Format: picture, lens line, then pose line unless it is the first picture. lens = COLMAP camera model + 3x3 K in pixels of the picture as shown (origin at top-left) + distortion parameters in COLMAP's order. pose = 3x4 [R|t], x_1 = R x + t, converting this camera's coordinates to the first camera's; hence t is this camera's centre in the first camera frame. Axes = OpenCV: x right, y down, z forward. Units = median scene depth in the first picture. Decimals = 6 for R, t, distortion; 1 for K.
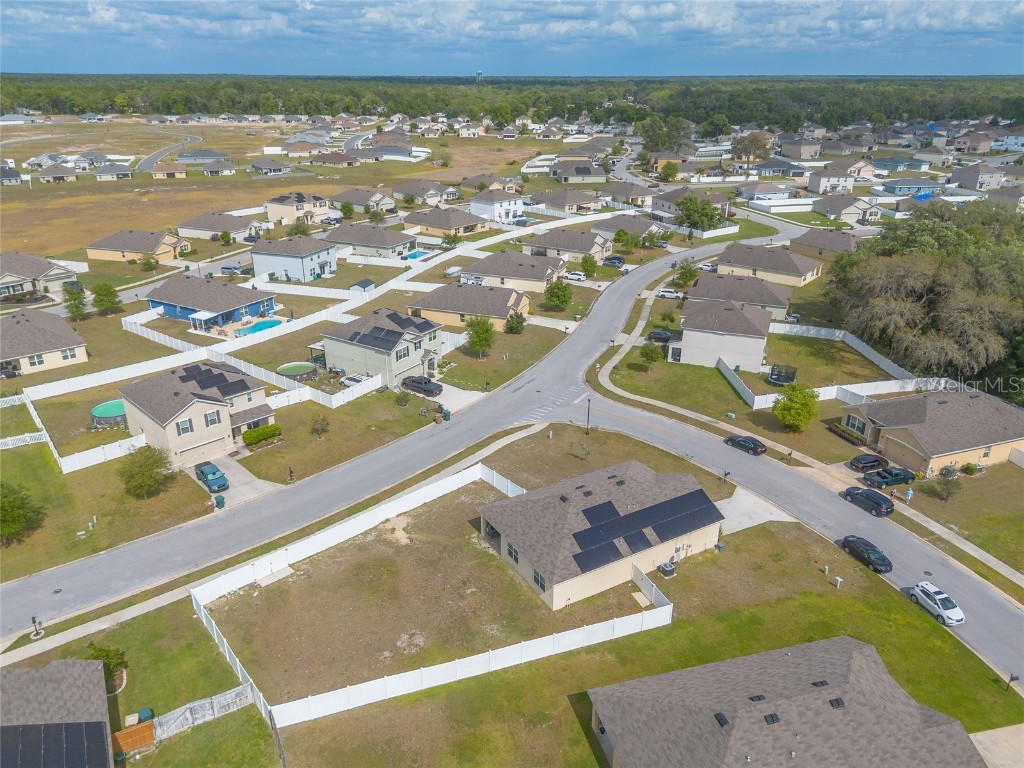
lens RADIAL K [[728.8, 0, 510.4], [0, 728.8, 385.5], [0, 0, 1]] dist [0.059735, -0.055623]
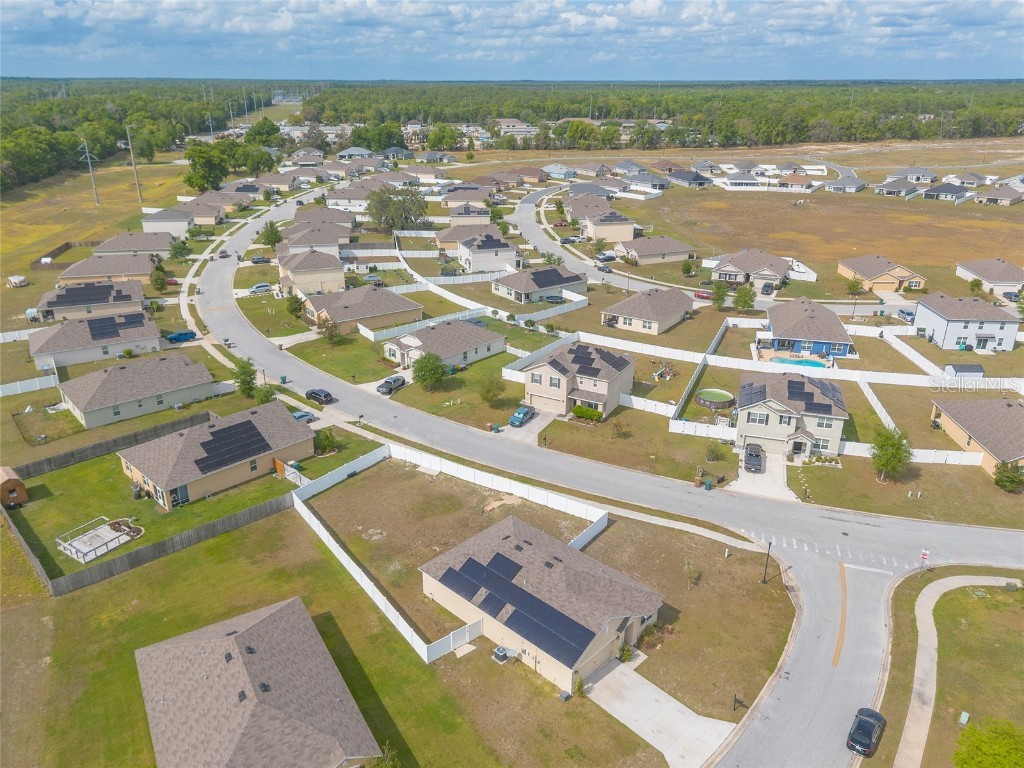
lens RADIAL K [[742.6, 0, 500.1], [0, 742.6, 385.8], [0, 0, 1]] dist [0.072346, -0.074975]
pose [[0.259259, 0.363412, -0.894828, 0.499517], [-0.375759, 0.891463, 0.253177, -0.163309], [0.889713, 0.270602, 0.367675, 0.272917]]
